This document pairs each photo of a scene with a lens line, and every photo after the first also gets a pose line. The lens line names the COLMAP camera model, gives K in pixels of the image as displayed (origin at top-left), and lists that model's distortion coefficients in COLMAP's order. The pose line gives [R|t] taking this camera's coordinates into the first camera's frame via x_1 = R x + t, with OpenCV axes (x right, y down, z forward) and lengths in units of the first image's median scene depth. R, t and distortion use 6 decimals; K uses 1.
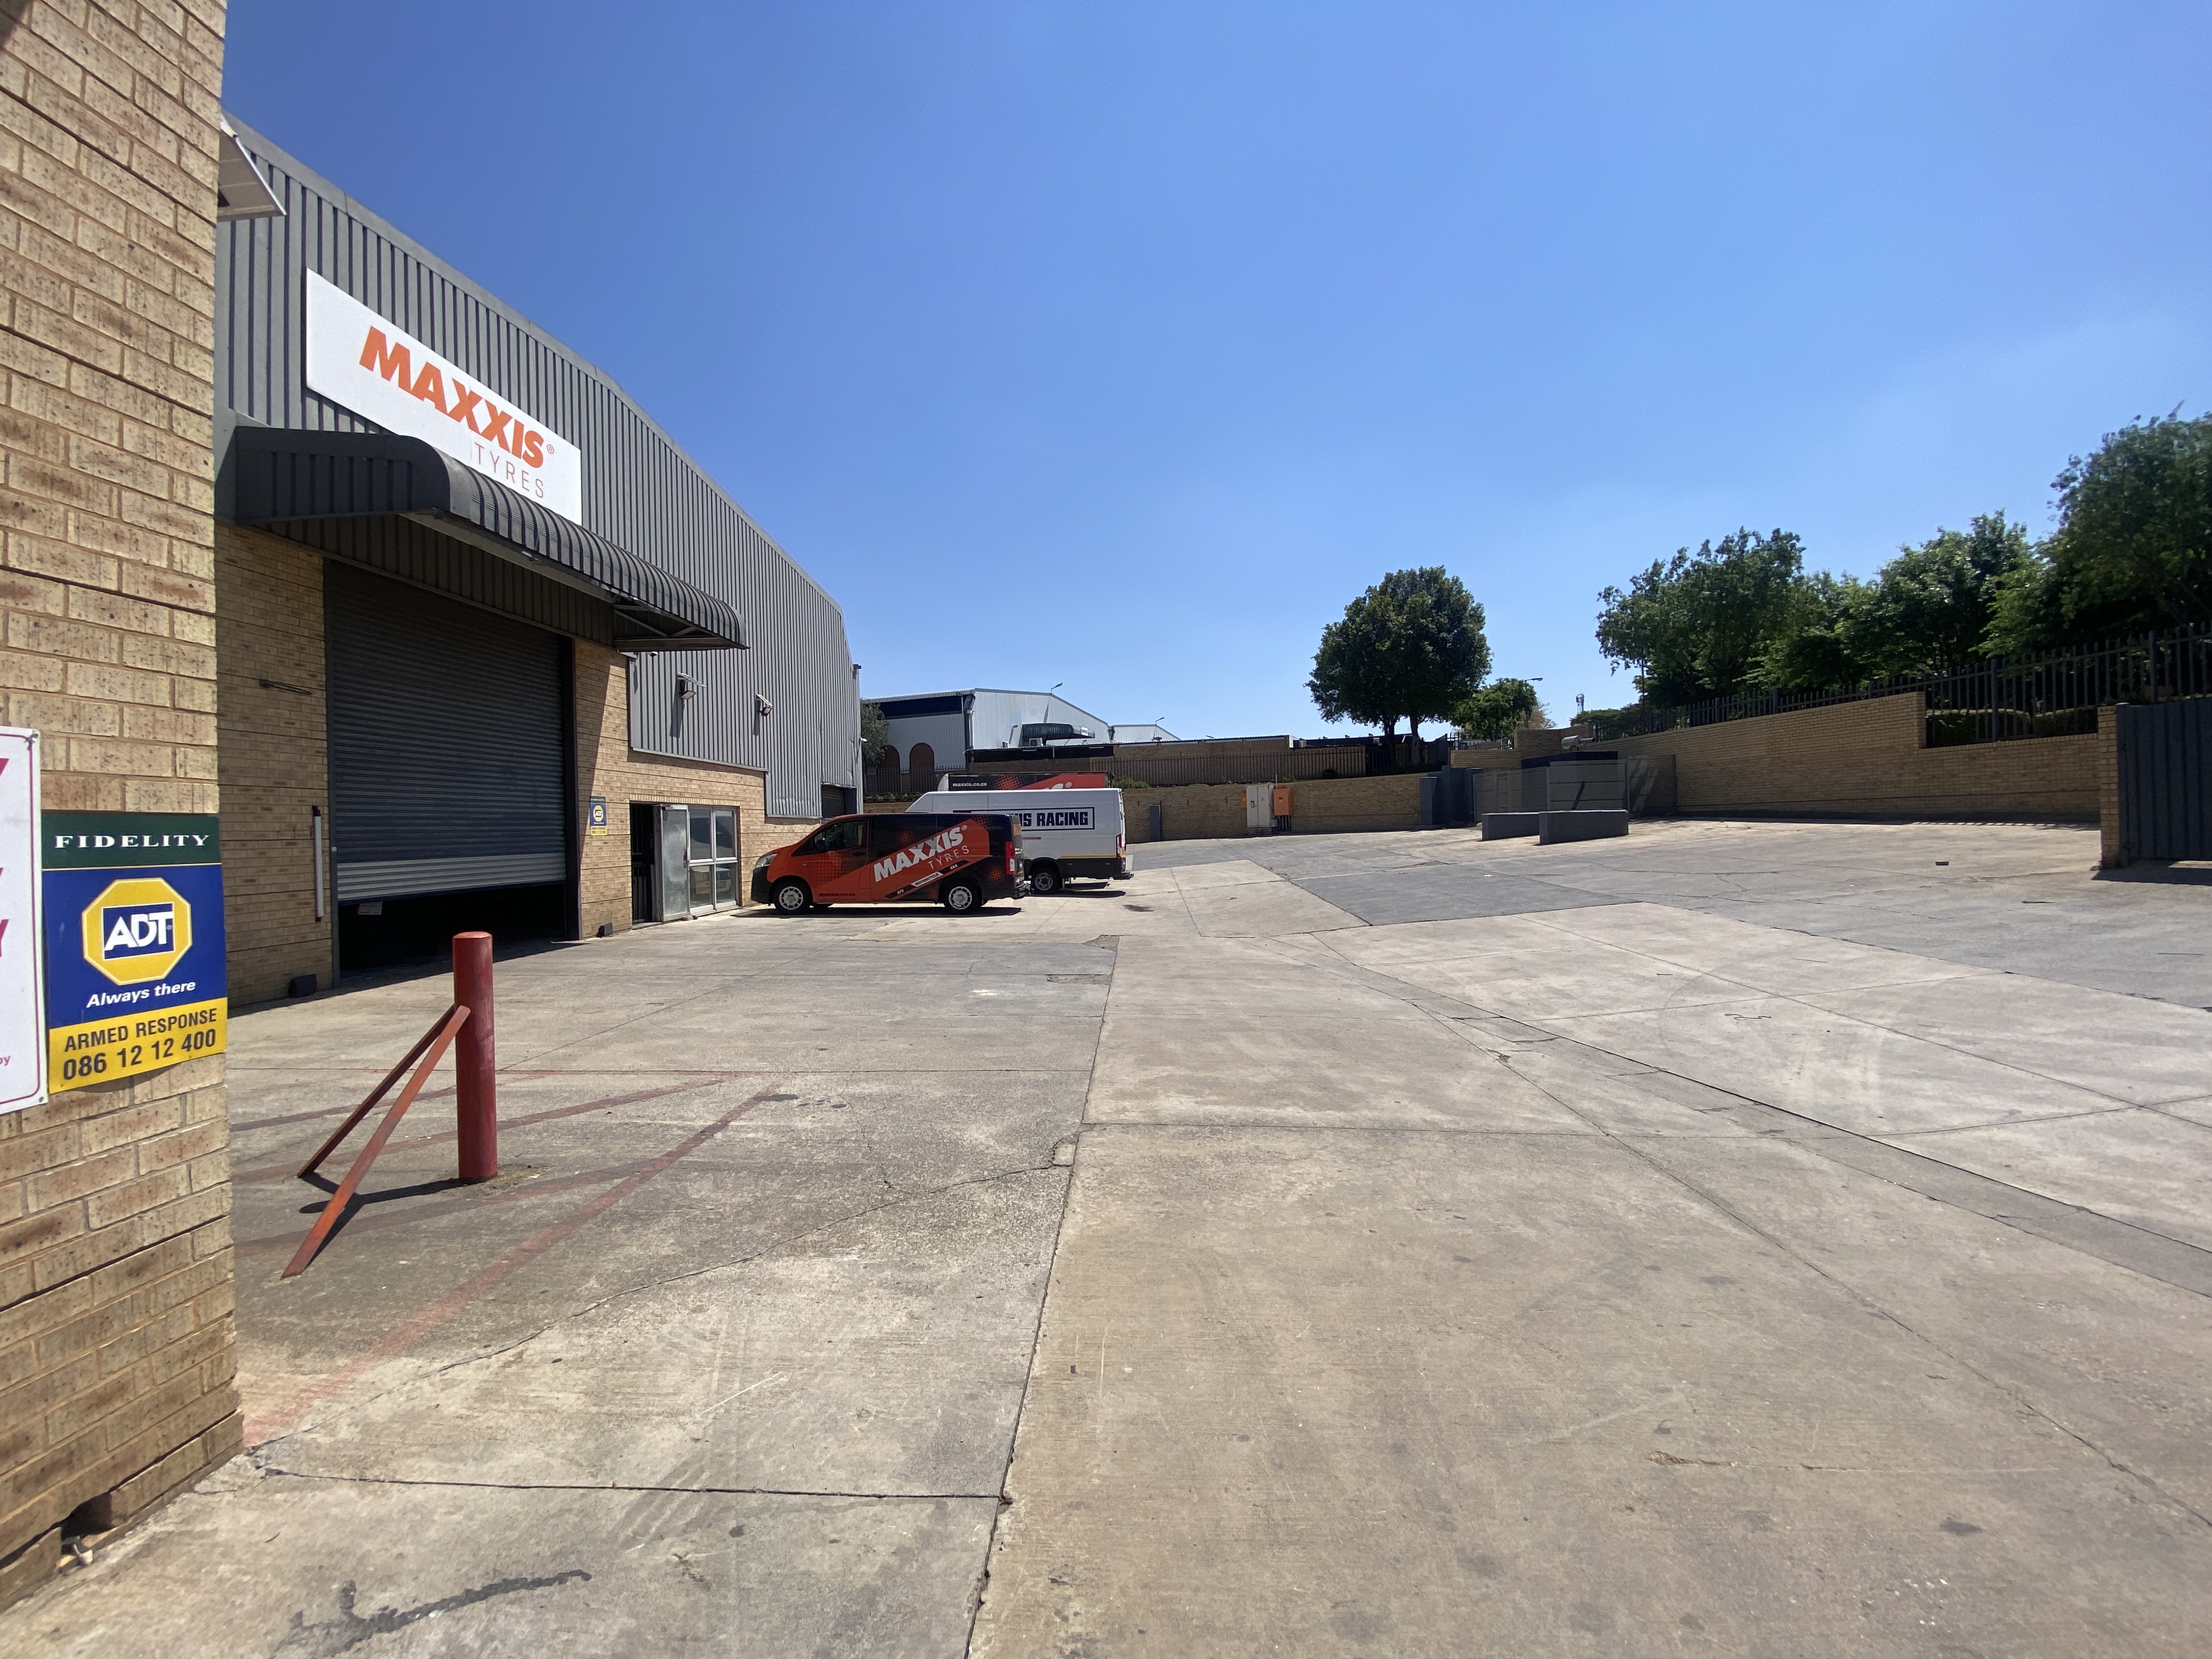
lens RADIAL K [[903.9, 0, 1104.1], [0, 903.9, 824.1], [0, 0, 1]] dist [0.001954, -0.011888]
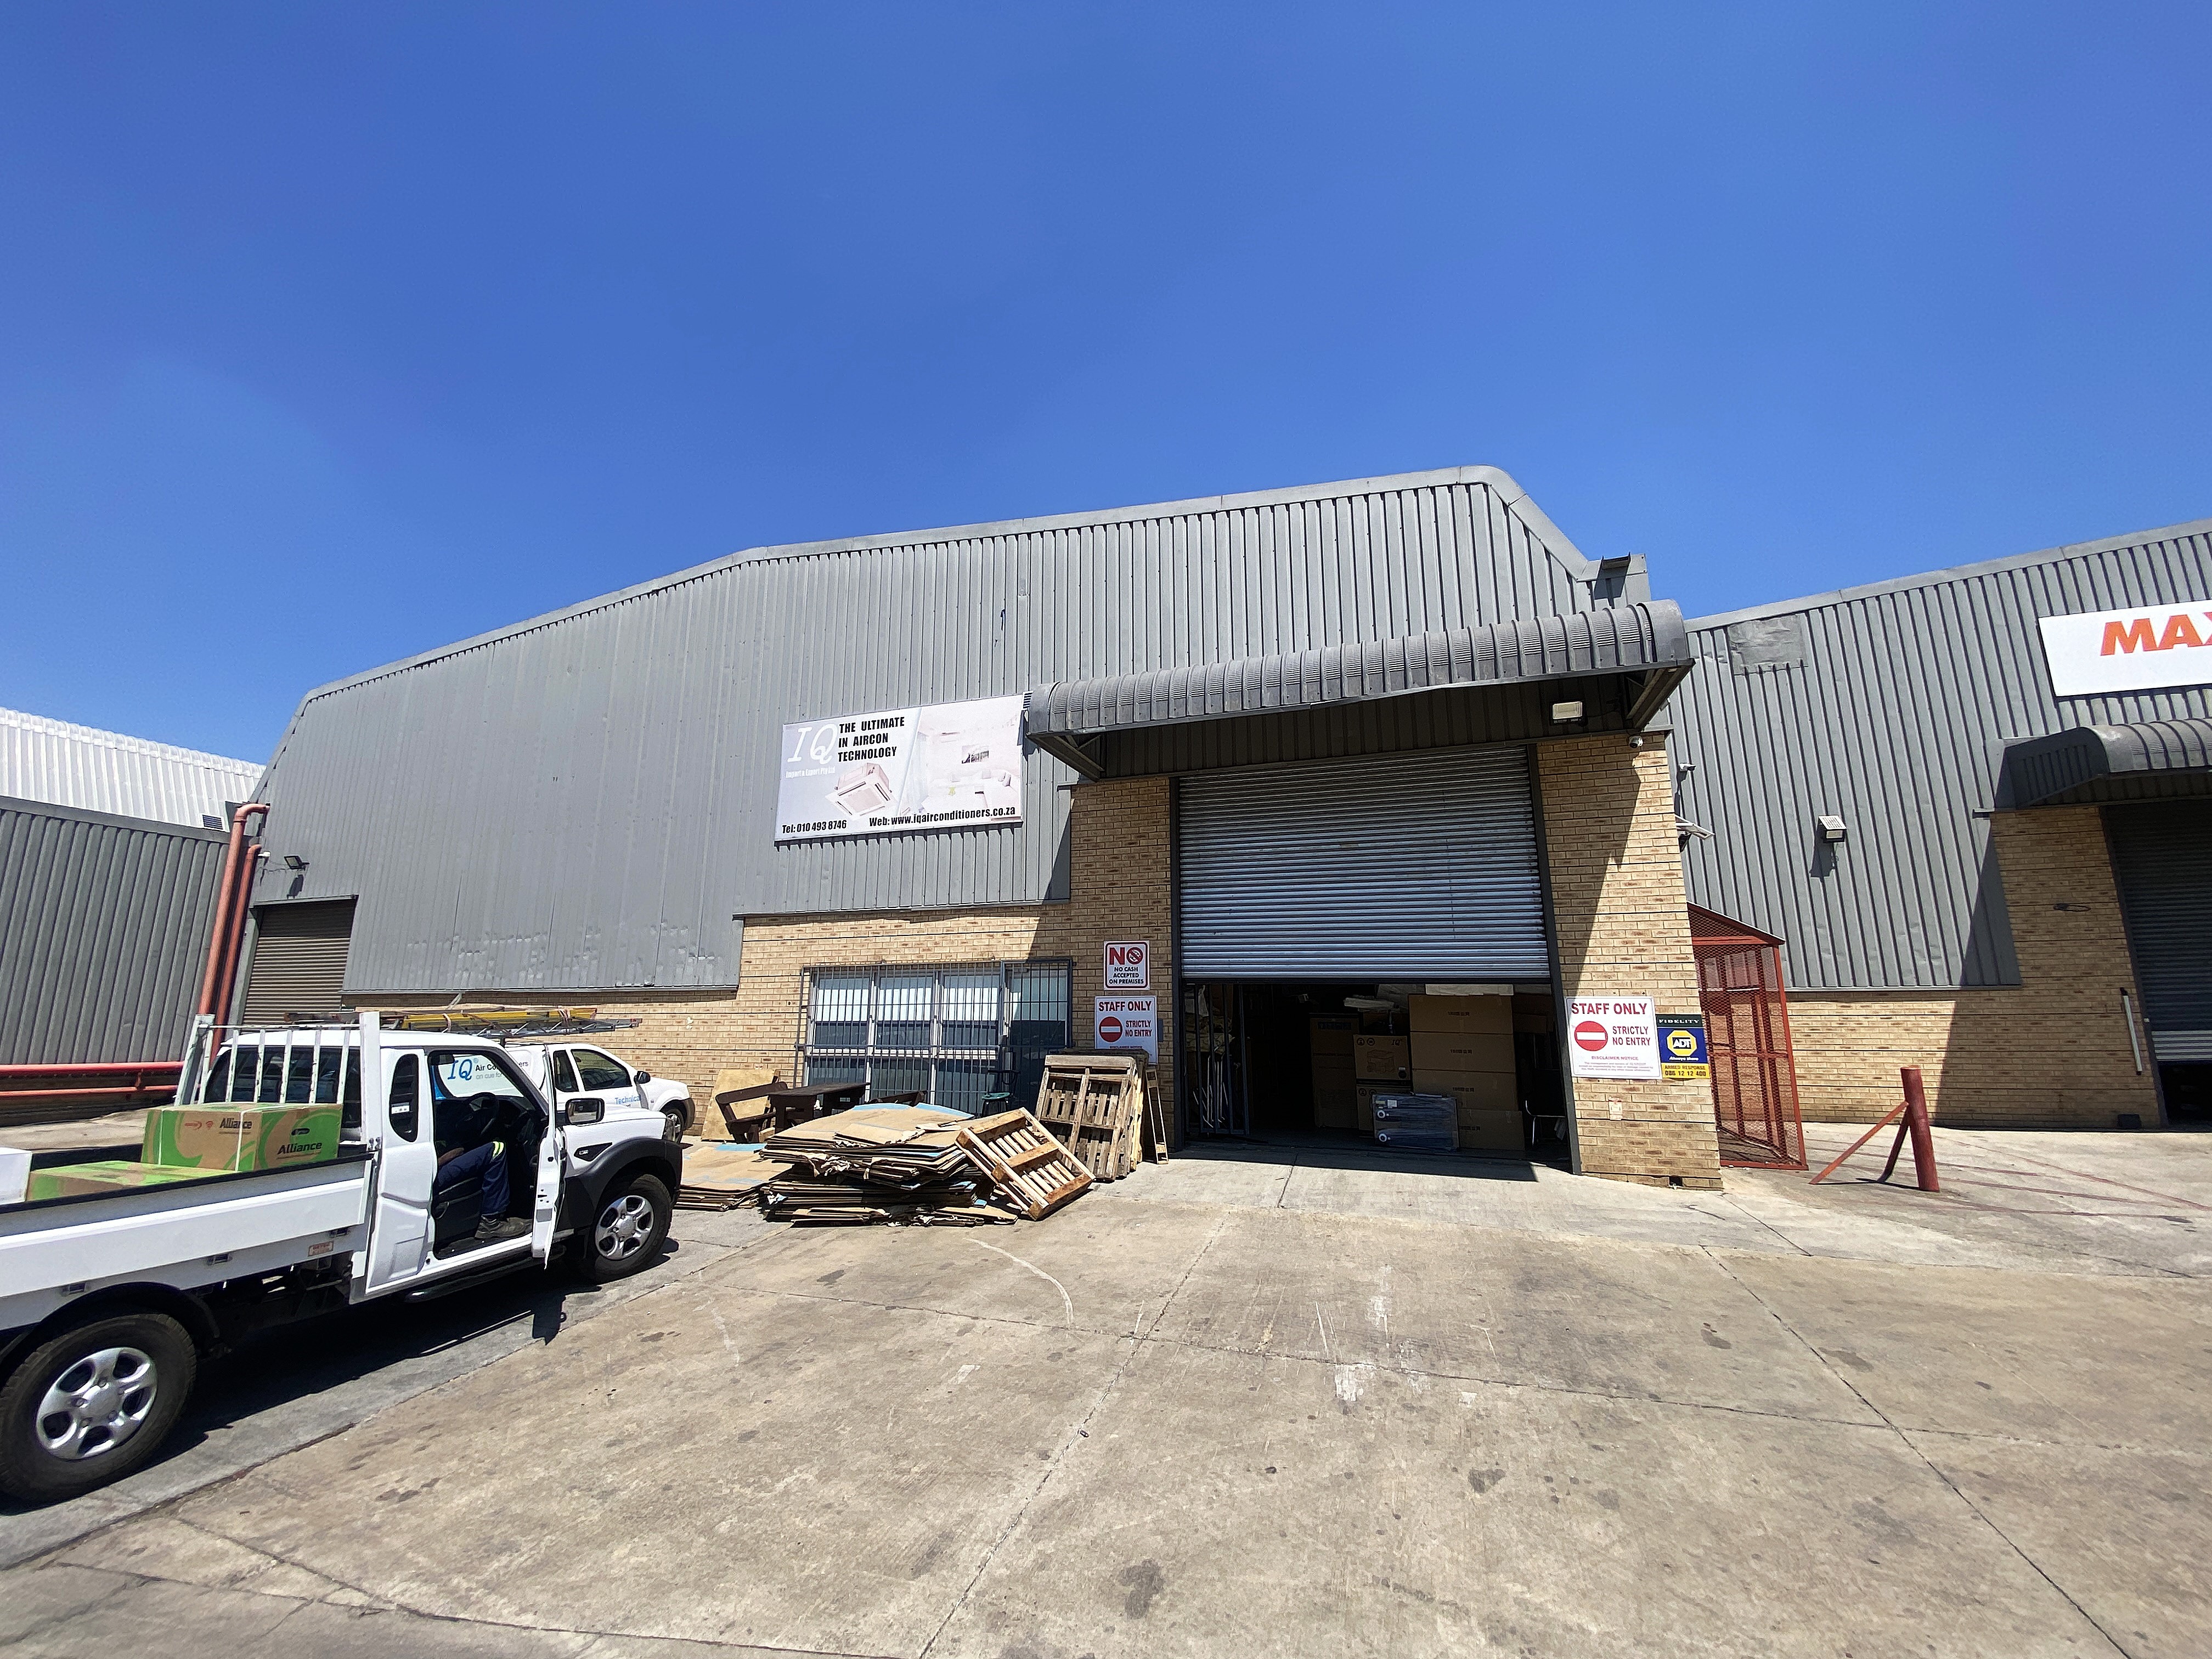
lens RADIAL K [[885.6, 0, 1106.0], [0, 885.6, 829.5], [0, 0, 1]] dist [0.015929, -0.017342]
pose [[-0.301505, -0.170744, -0.938052, 0.777963], [0.010812, 0.983159, -0.182430, -0.027488], [0.953403, -0.065146, -0.294581, -0.058227]]
